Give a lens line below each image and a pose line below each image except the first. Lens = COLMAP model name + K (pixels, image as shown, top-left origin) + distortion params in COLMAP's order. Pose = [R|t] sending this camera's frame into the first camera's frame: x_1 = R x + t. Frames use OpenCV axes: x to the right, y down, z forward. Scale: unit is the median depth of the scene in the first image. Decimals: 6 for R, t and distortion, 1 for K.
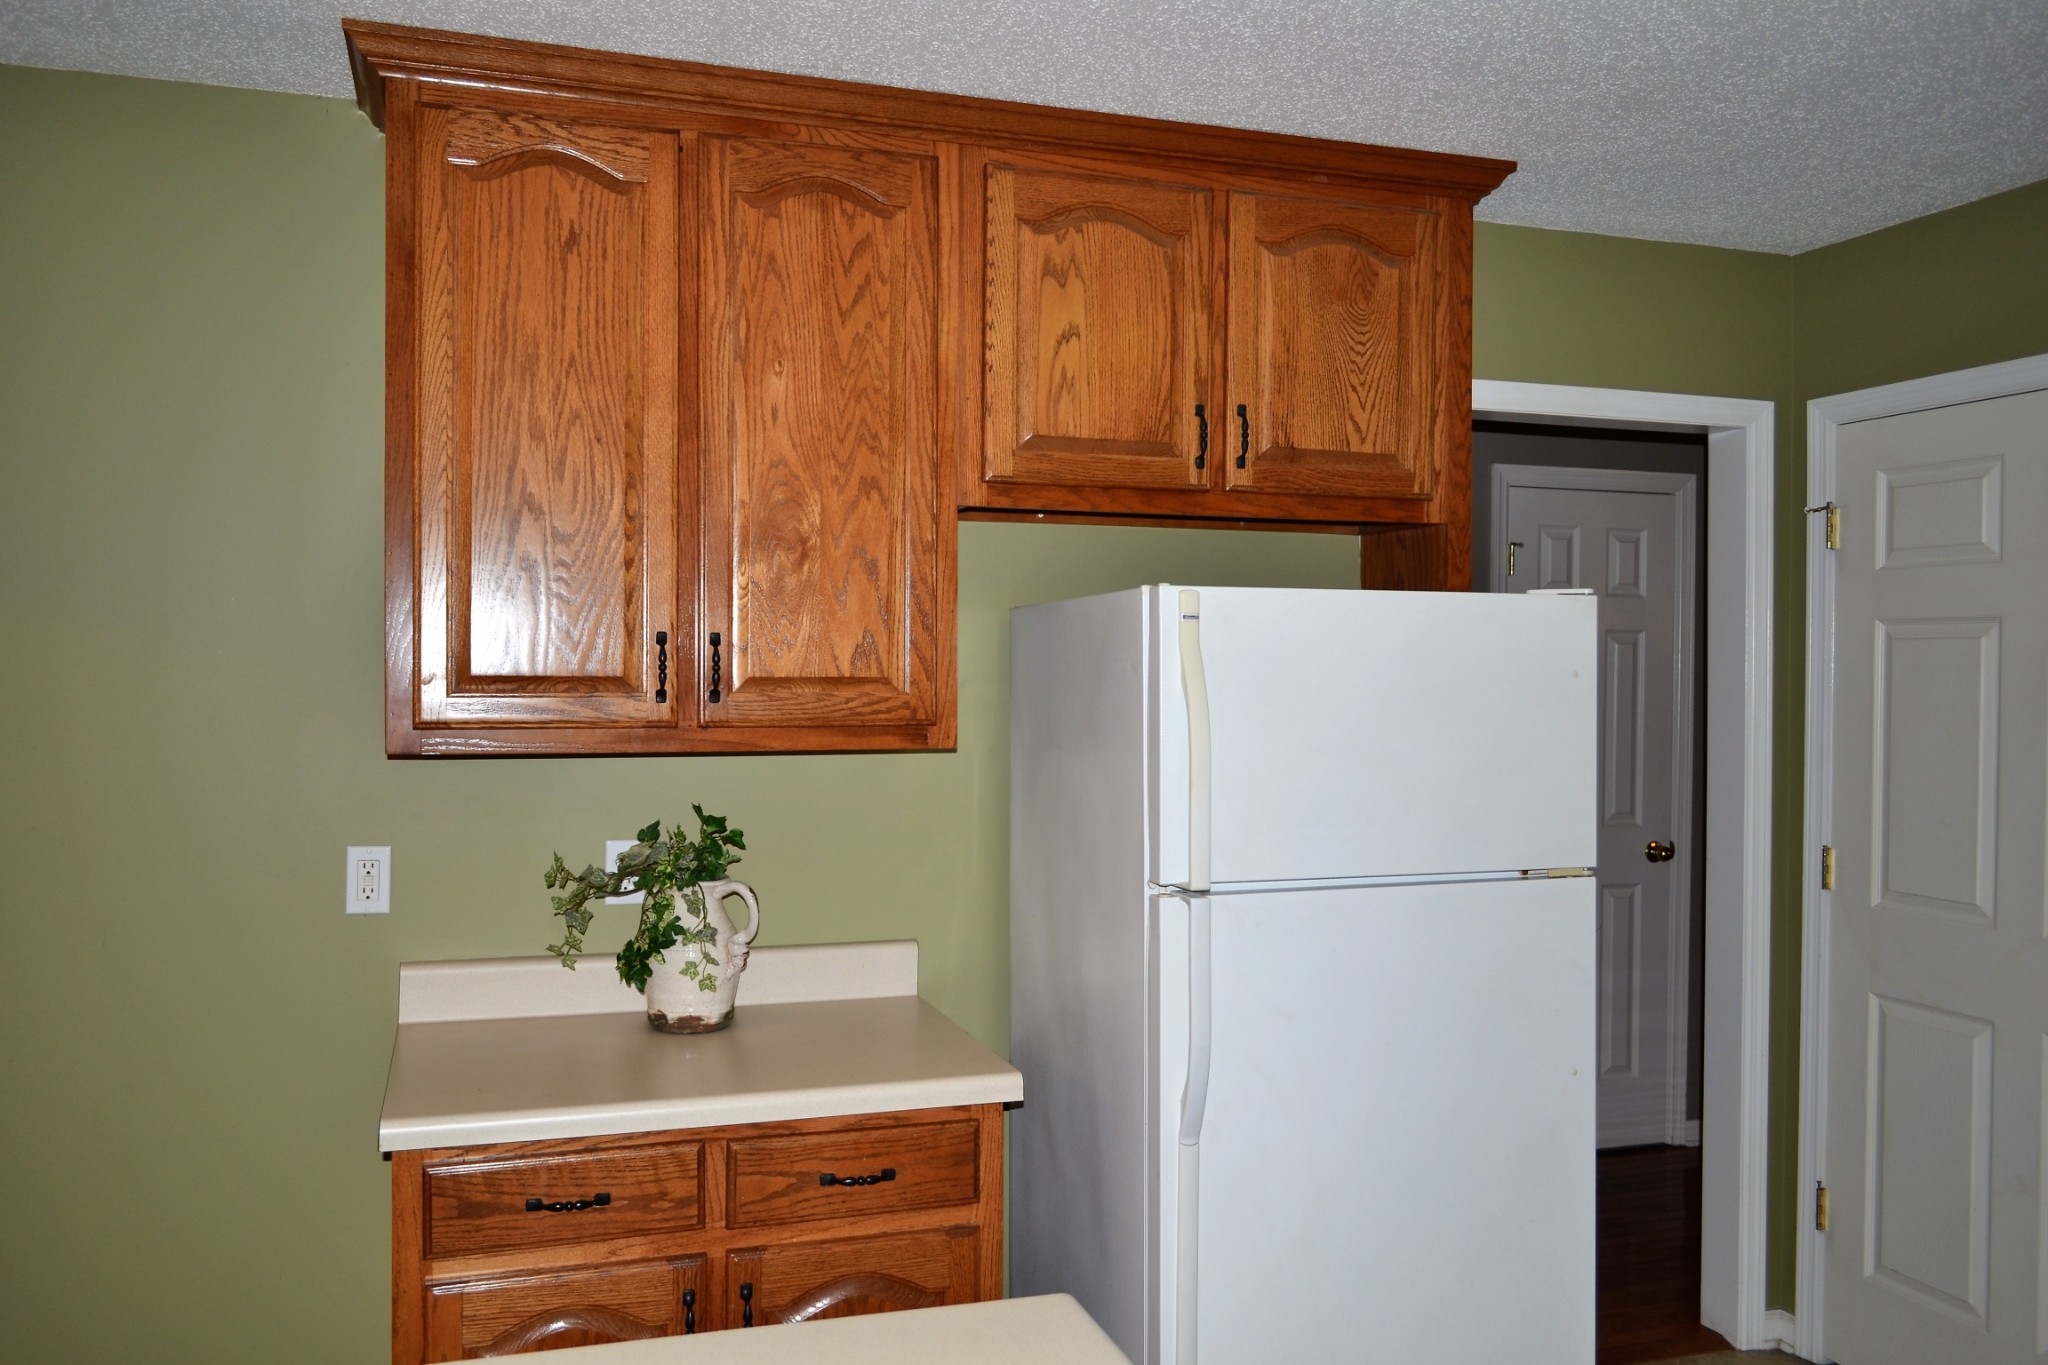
lens RADIAL K [[1615.8, 0, 1016.4], [0, 1615.8, 681.6], [0, 0, 1]] dist [-0.013330, 0.005526]
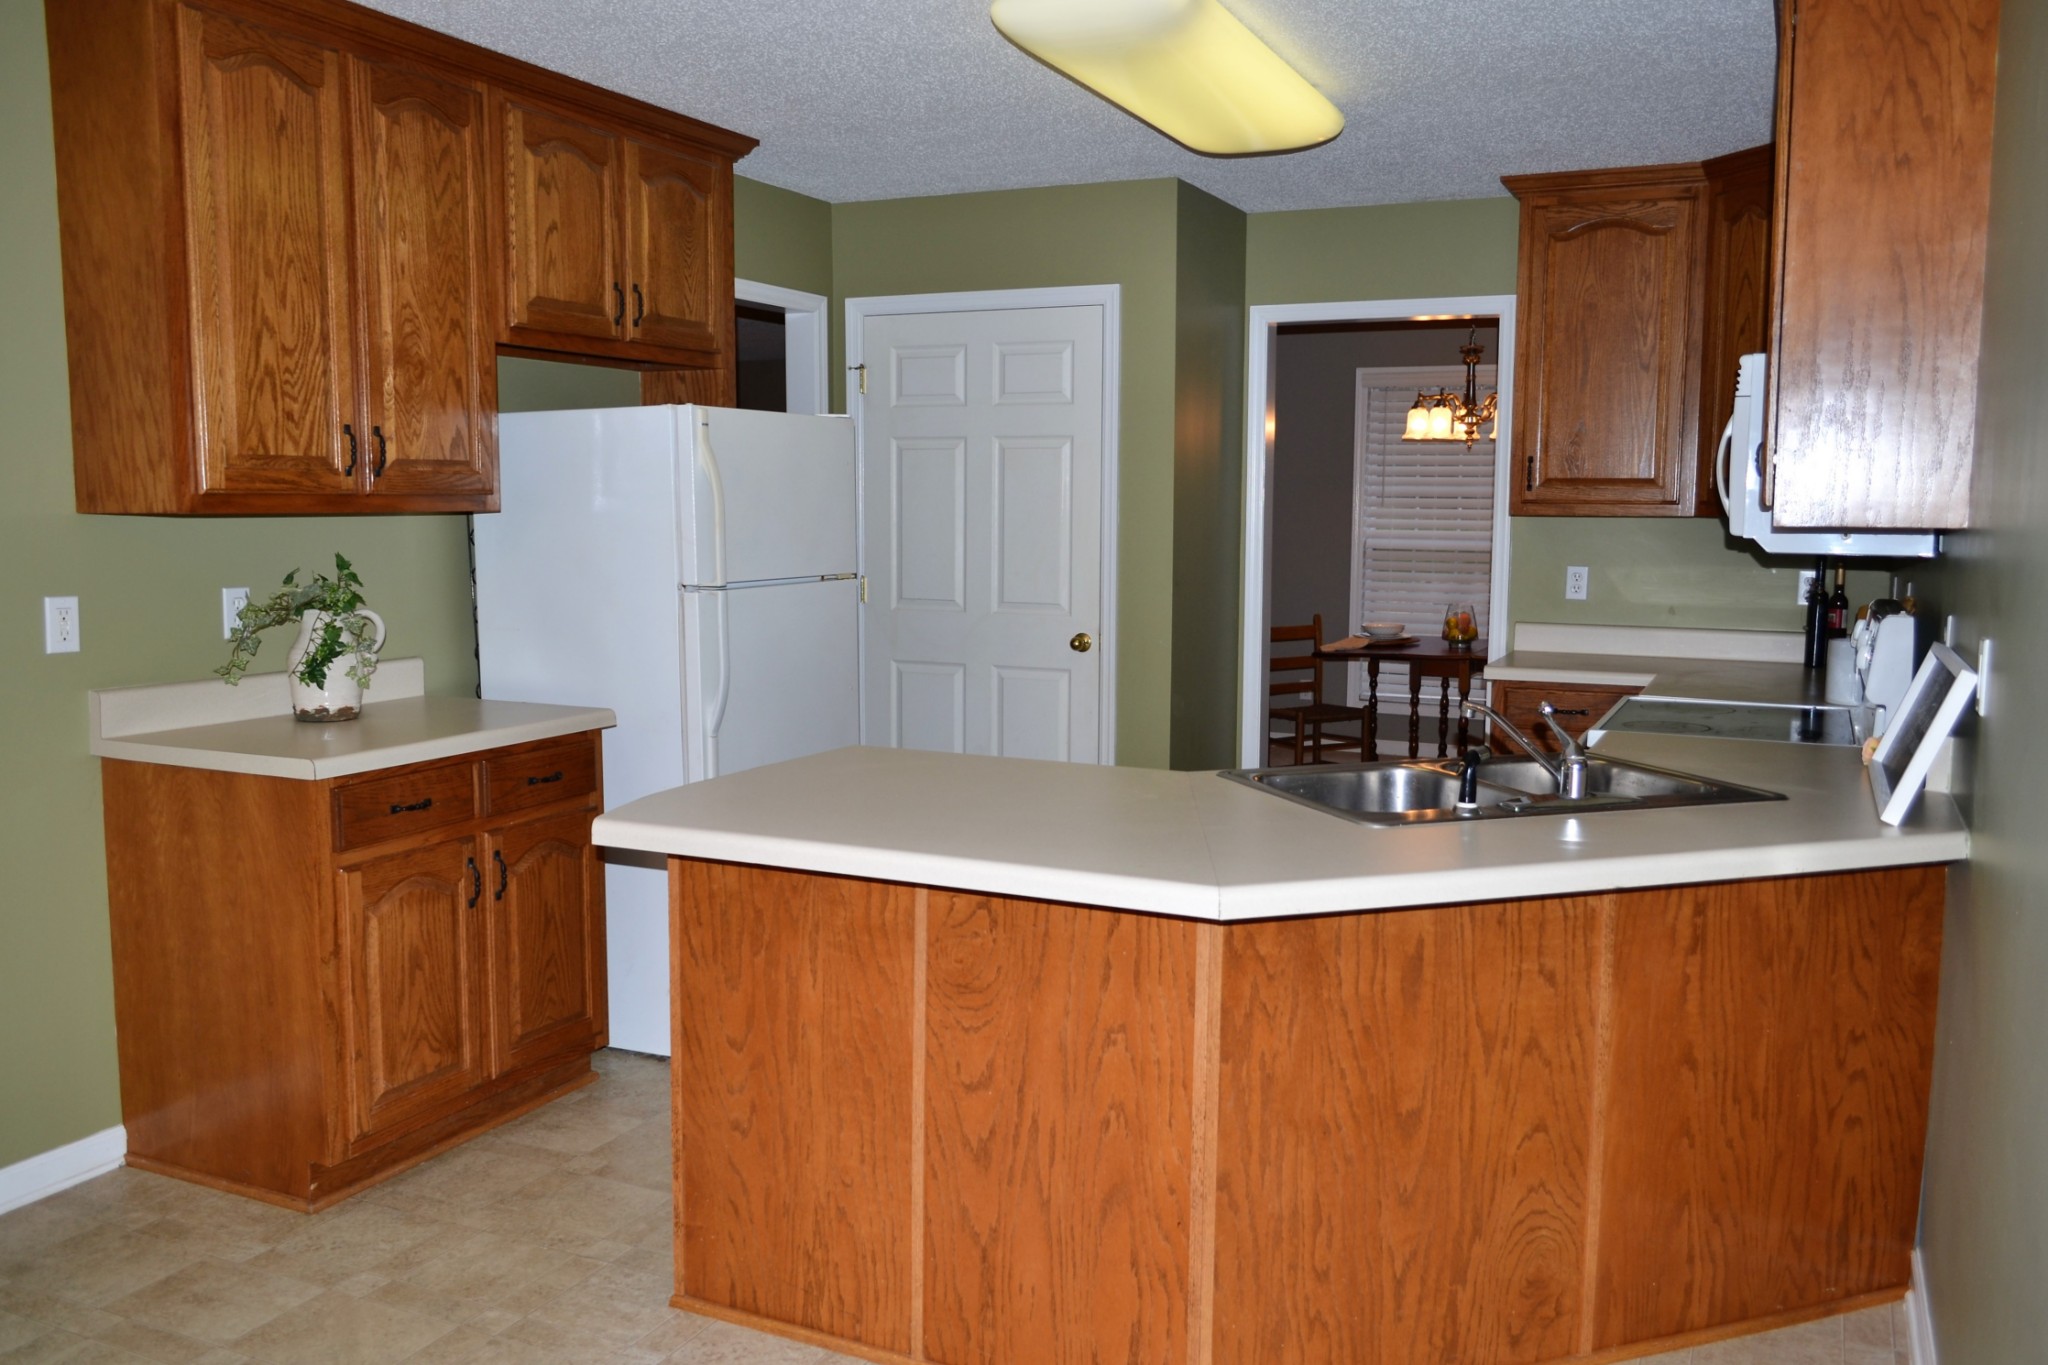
lens RADIAL K [[1615.8, 0, 1016.4], [0, 1615.8, 681.6], [0, 0, 1]] dist [-0.013330, 0.005526]
pose [[0.698705, -0.084002, 0.710461, -0.766322], [0.005652, 0.993700, 0.111933, 0.034205], [-0.715388, -0.074193, 0.694777, -0.359869]]
